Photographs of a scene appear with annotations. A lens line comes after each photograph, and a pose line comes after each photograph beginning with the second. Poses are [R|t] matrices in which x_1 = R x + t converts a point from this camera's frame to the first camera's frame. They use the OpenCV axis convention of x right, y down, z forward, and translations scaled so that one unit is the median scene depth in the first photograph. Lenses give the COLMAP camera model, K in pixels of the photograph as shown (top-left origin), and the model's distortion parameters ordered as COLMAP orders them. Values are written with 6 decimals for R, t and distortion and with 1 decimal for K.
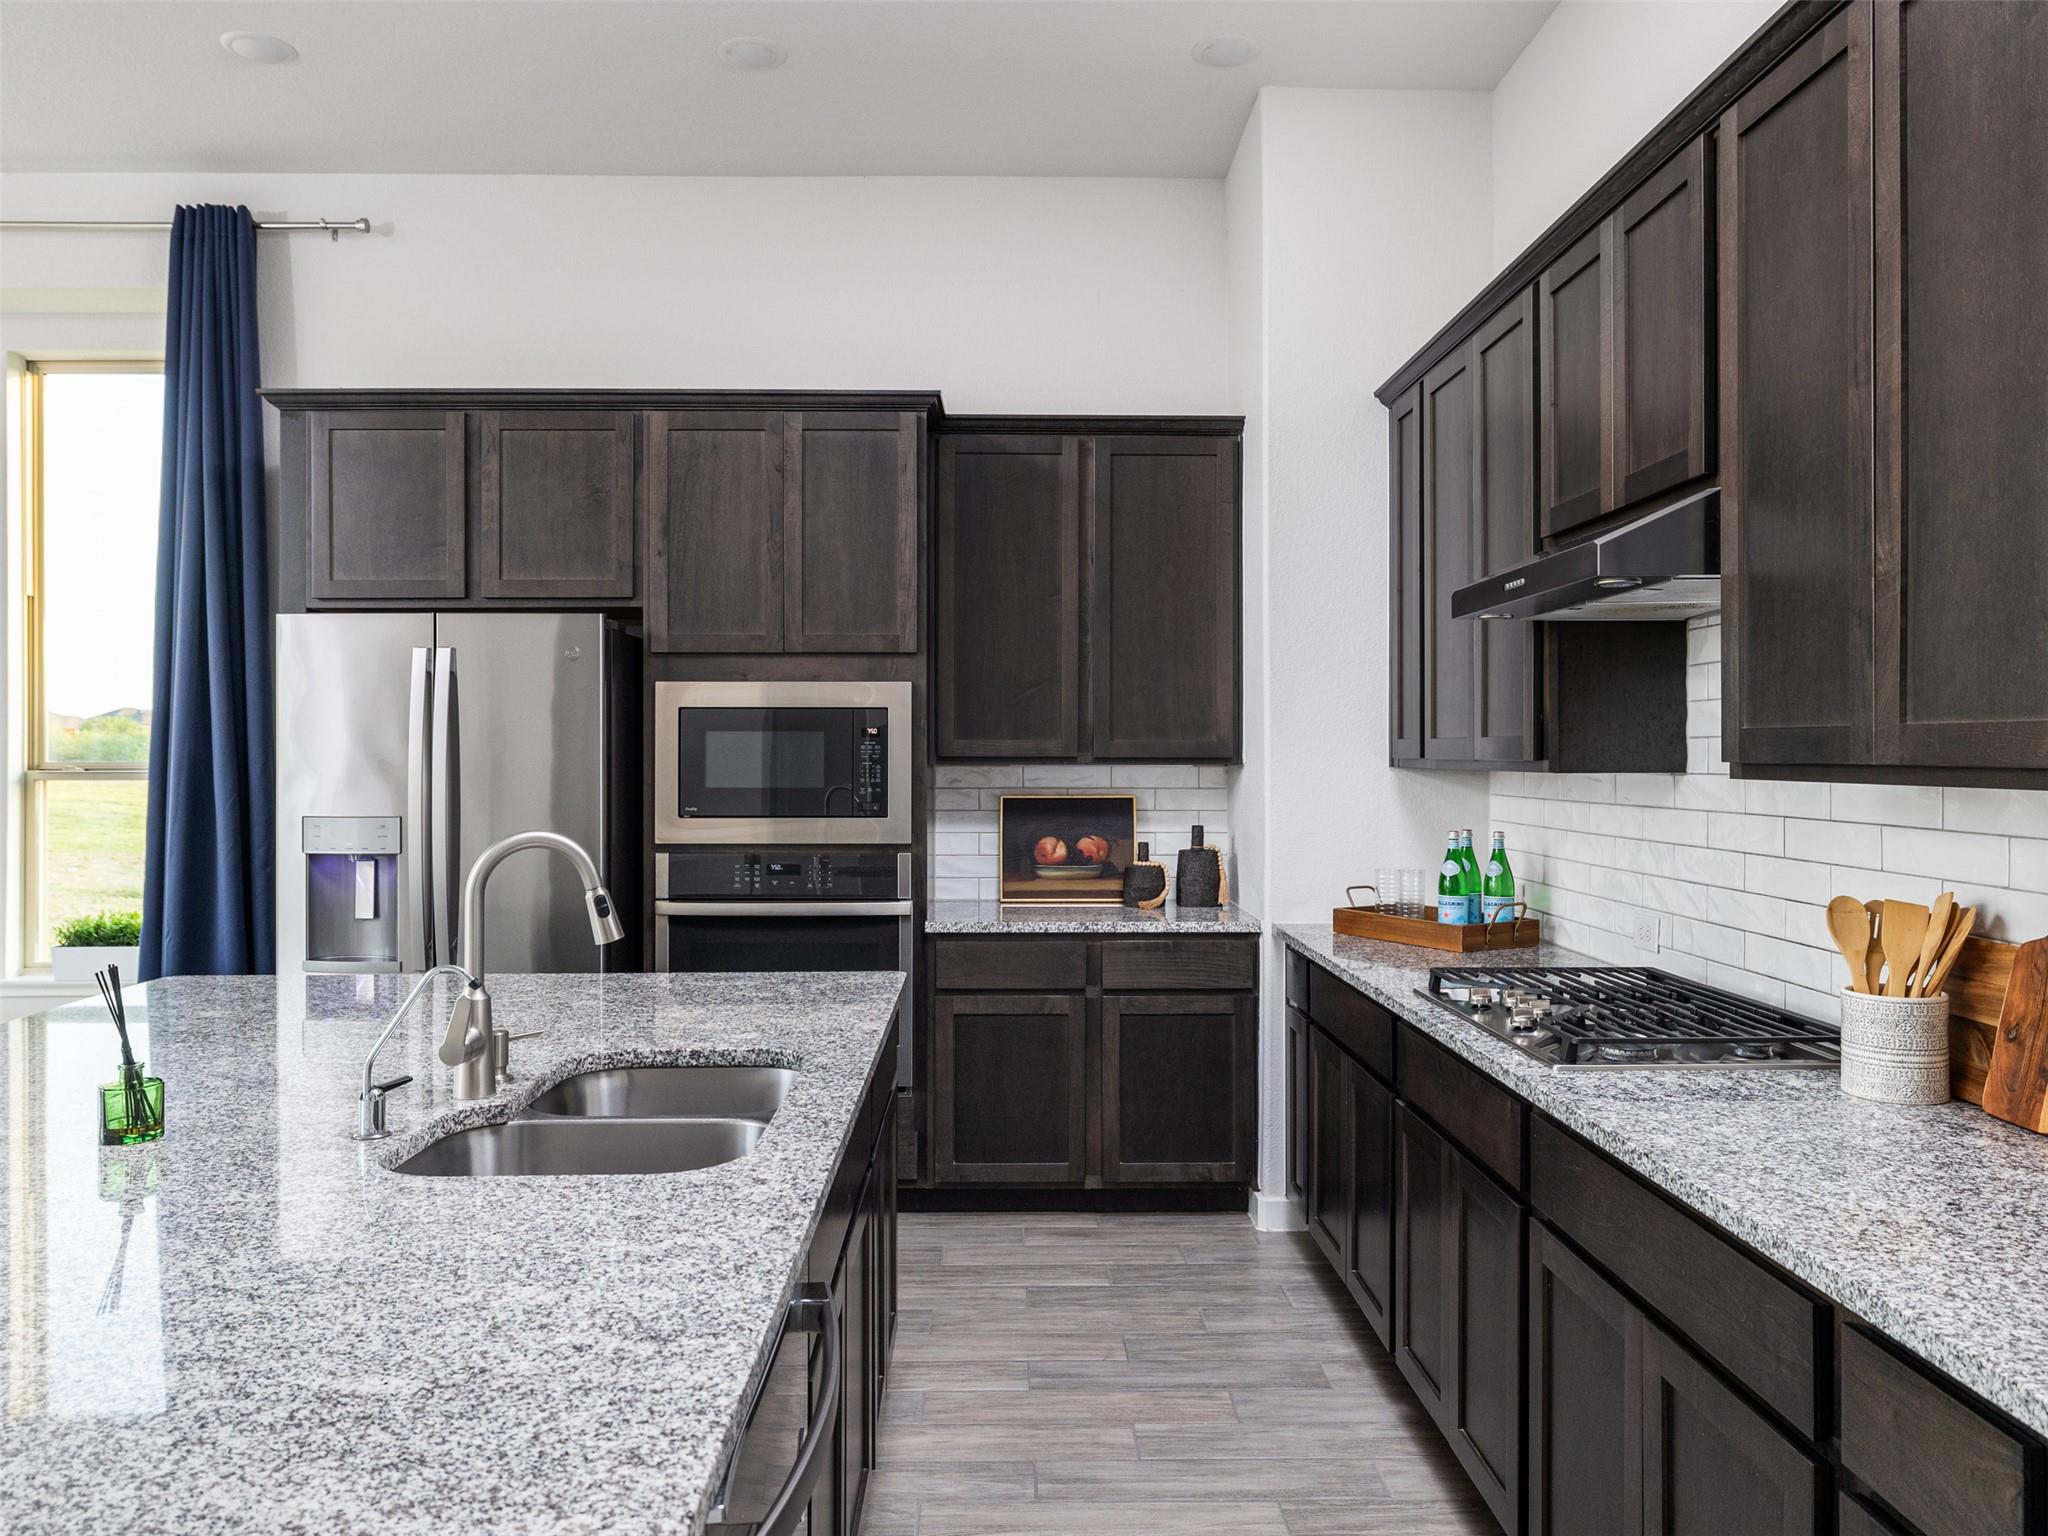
lens RADIAL K [[1451.3, 0, 1023.4], [0, 1451.3, 759.2], [0, 0, 1]] dist [-0.003742, -0.001668]
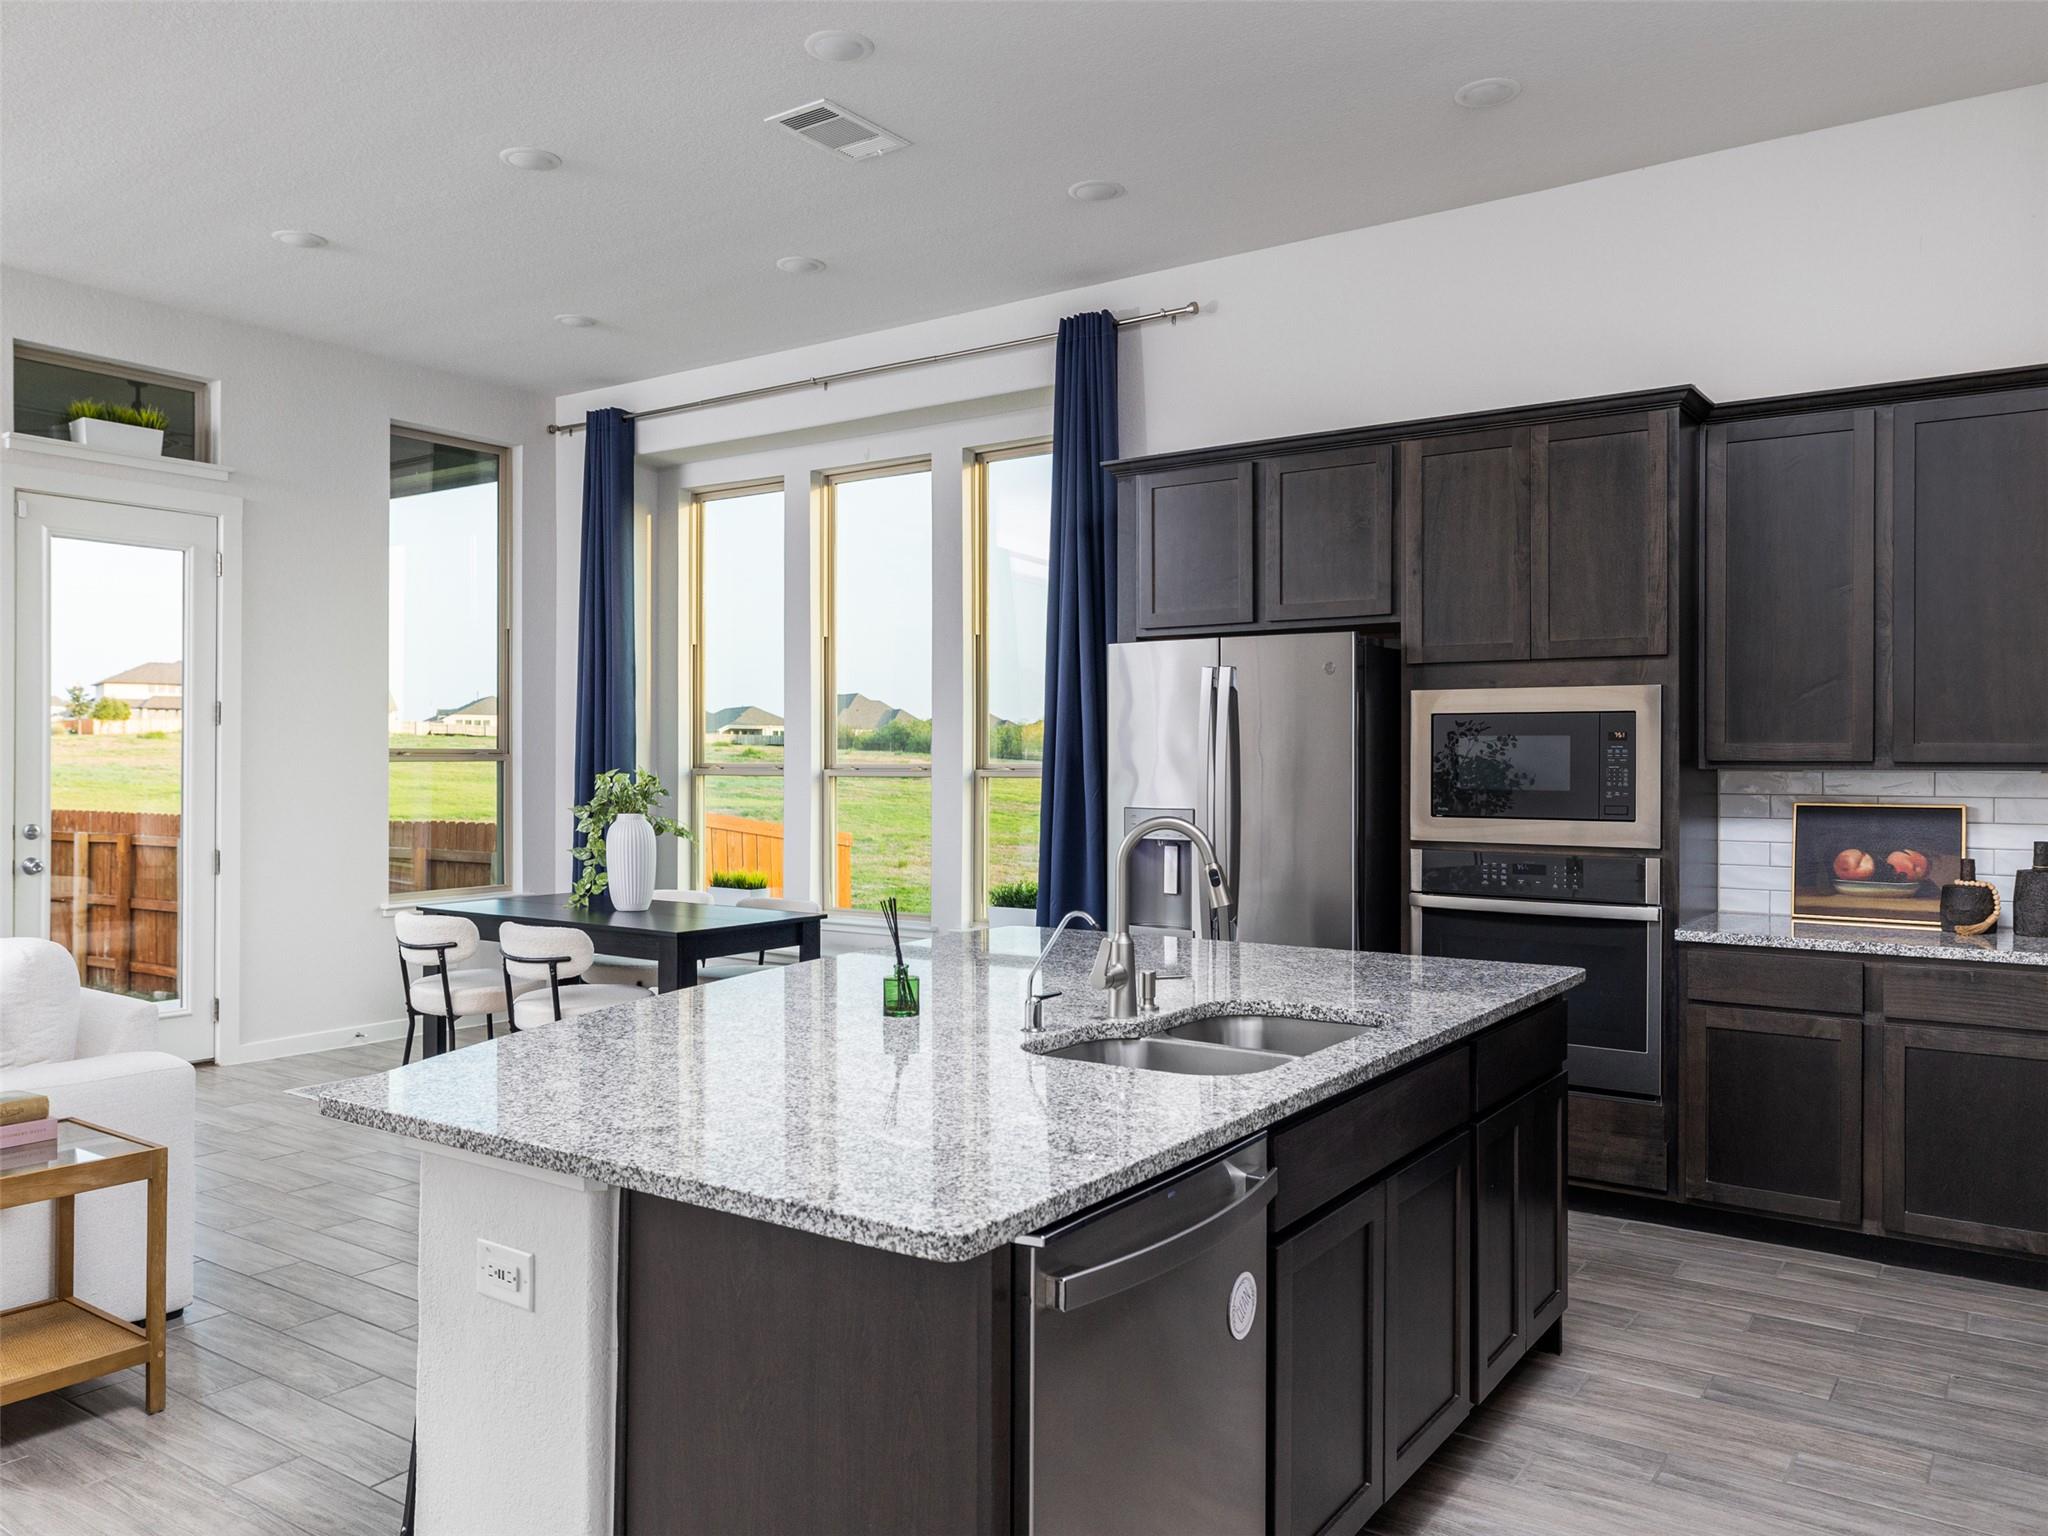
lens RADIAL K [[1498.8, 0, 1024.0], [0, 1498.8, 768.0], [0, 0, 1]] dist [0.000861, -0.001565]
pose [[0.809681, 0.006311, -0.586836, 0.169753], [-0.003902, 0.999978, 0.005371, -0.000461], [0.586857, -0.002059, 0.809688, -0.076613]]
